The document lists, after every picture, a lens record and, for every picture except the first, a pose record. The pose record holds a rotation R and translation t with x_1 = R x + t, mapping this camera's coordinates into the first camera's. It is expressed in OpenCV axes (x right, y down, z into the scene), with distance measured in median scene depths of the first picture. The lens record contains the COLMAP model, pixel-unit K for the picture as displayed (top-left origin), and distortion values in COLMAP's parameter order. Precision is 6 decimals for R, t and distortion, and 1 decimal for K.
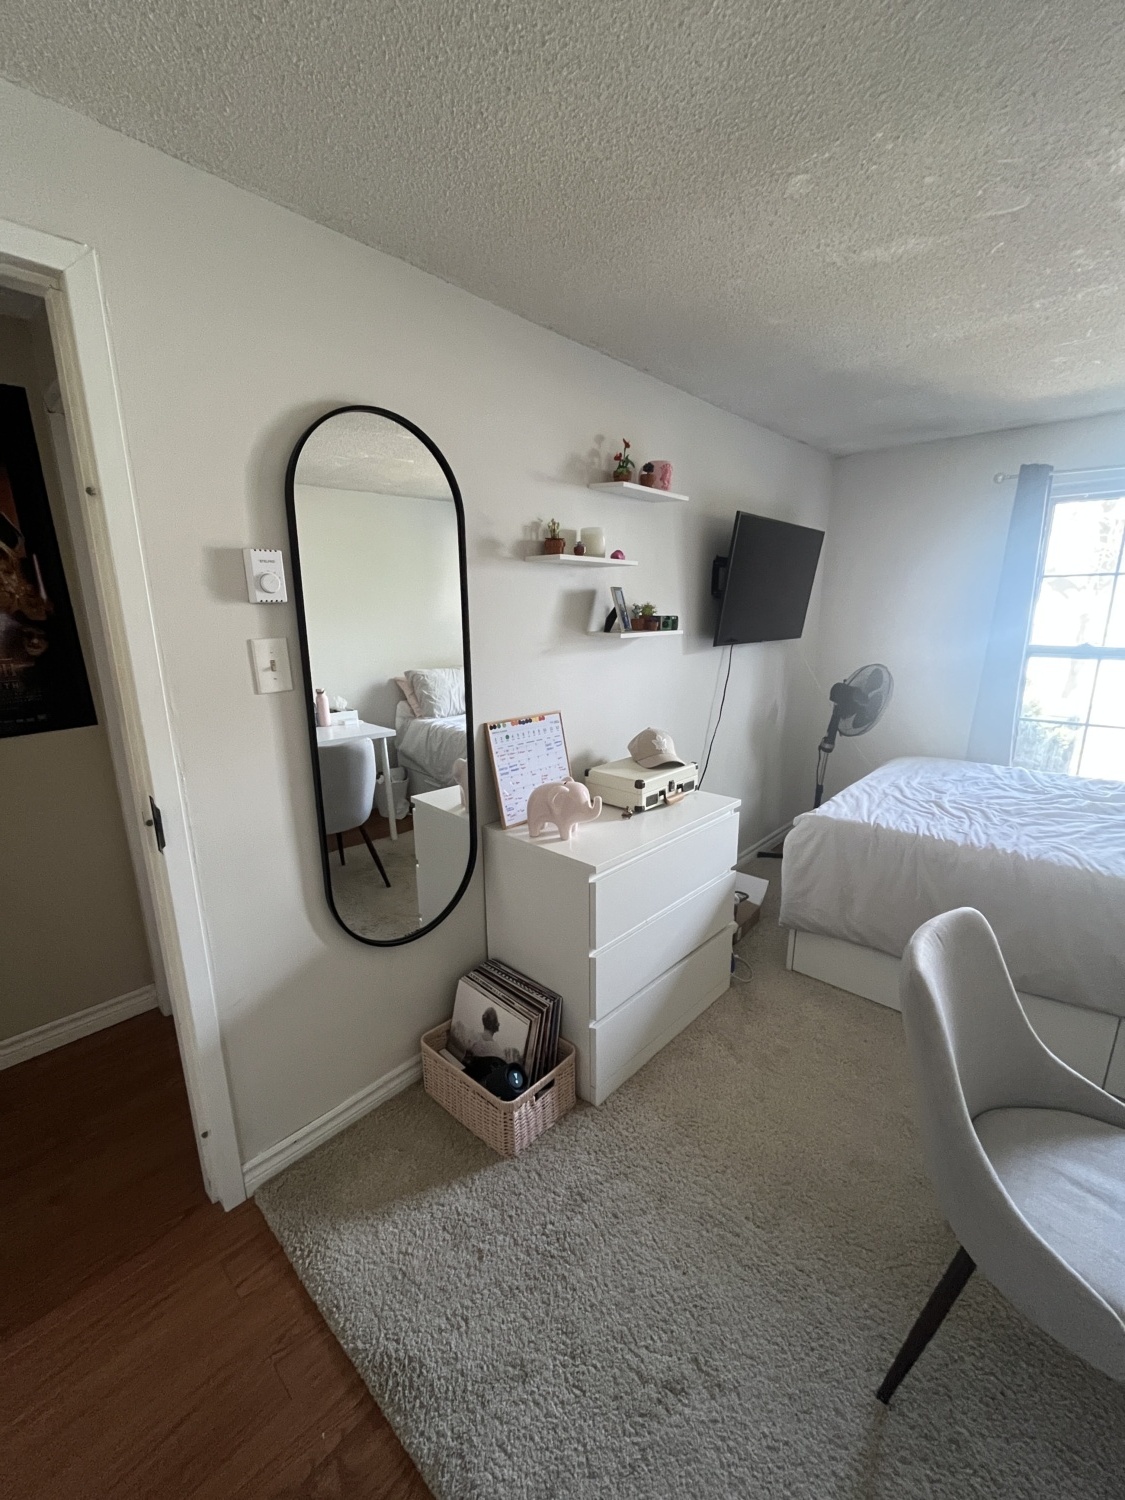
lens RADIAL K [[605.9, 0, 561.6], [0, 605.9, 749.4], [0, 0, 1]] dist [-0.000669, -0.000021]
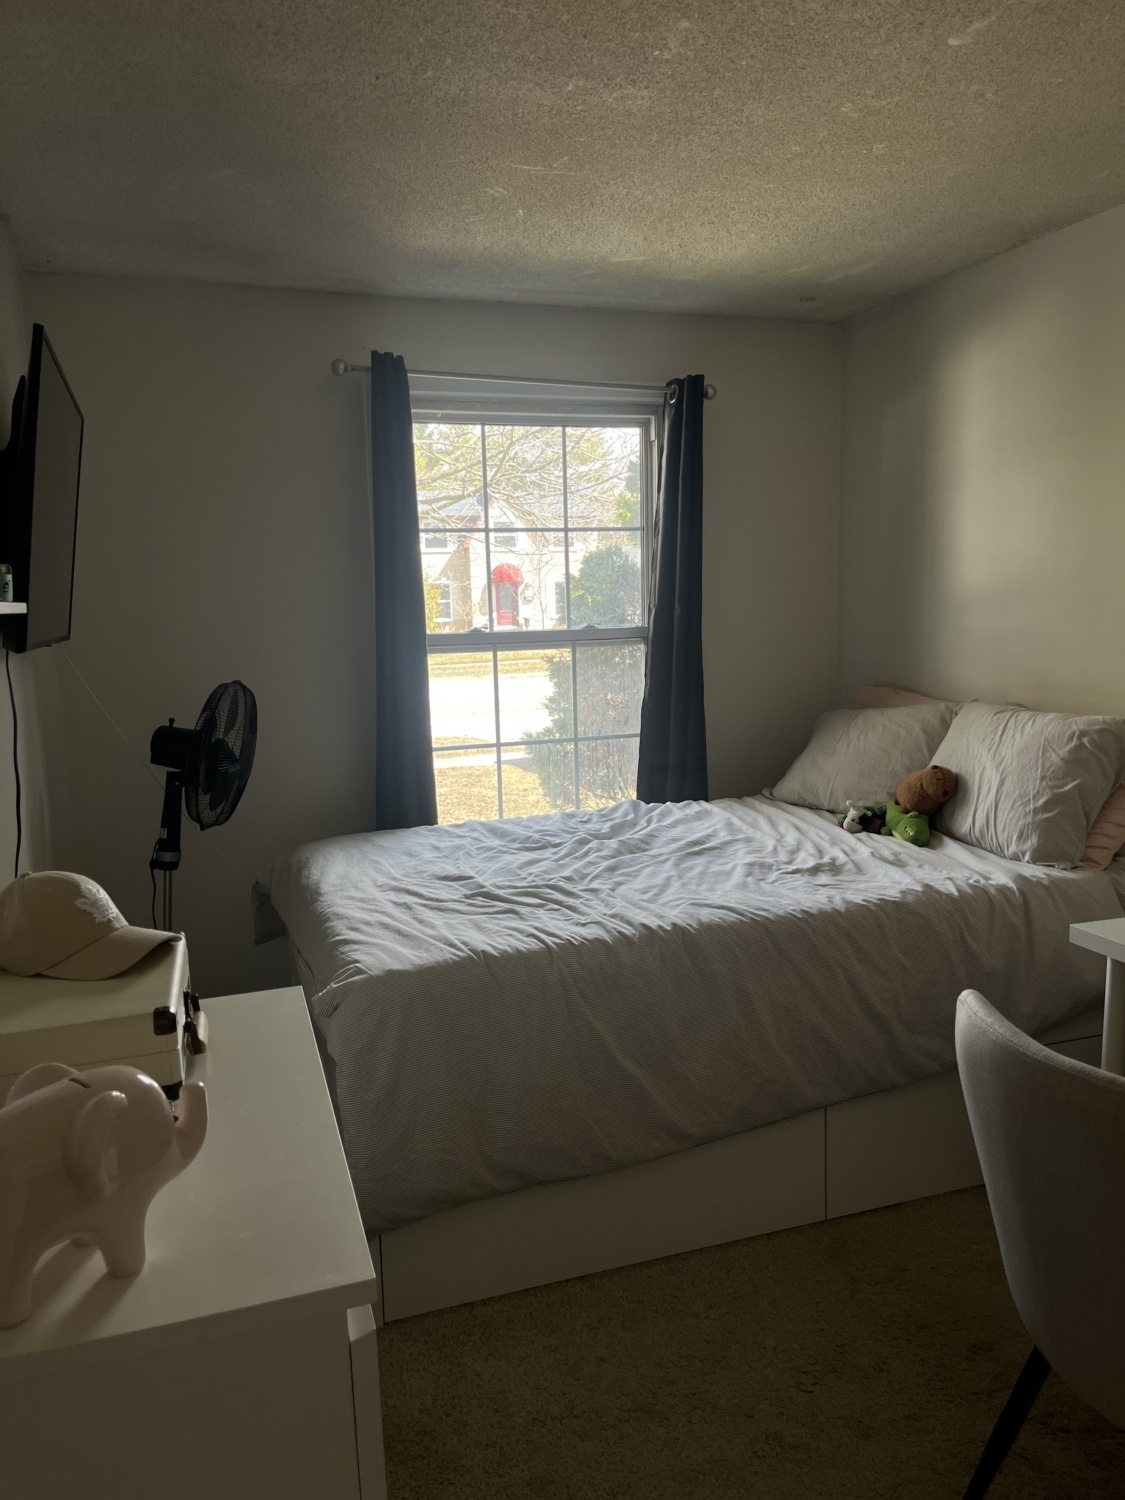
lens RADIAL K [[1118.6, 0, 562.9], [0, 1118.6, 754.3], [0, 0, 1]] dist [0.009700, -0.003138]
pose [[0.463073, -0.116250, 0.878663, -0.266347], [0.221160, 0.975158, 0.012460, -0.038586], [-0.858284, 0.188555, 0.477279, 0.422085]]
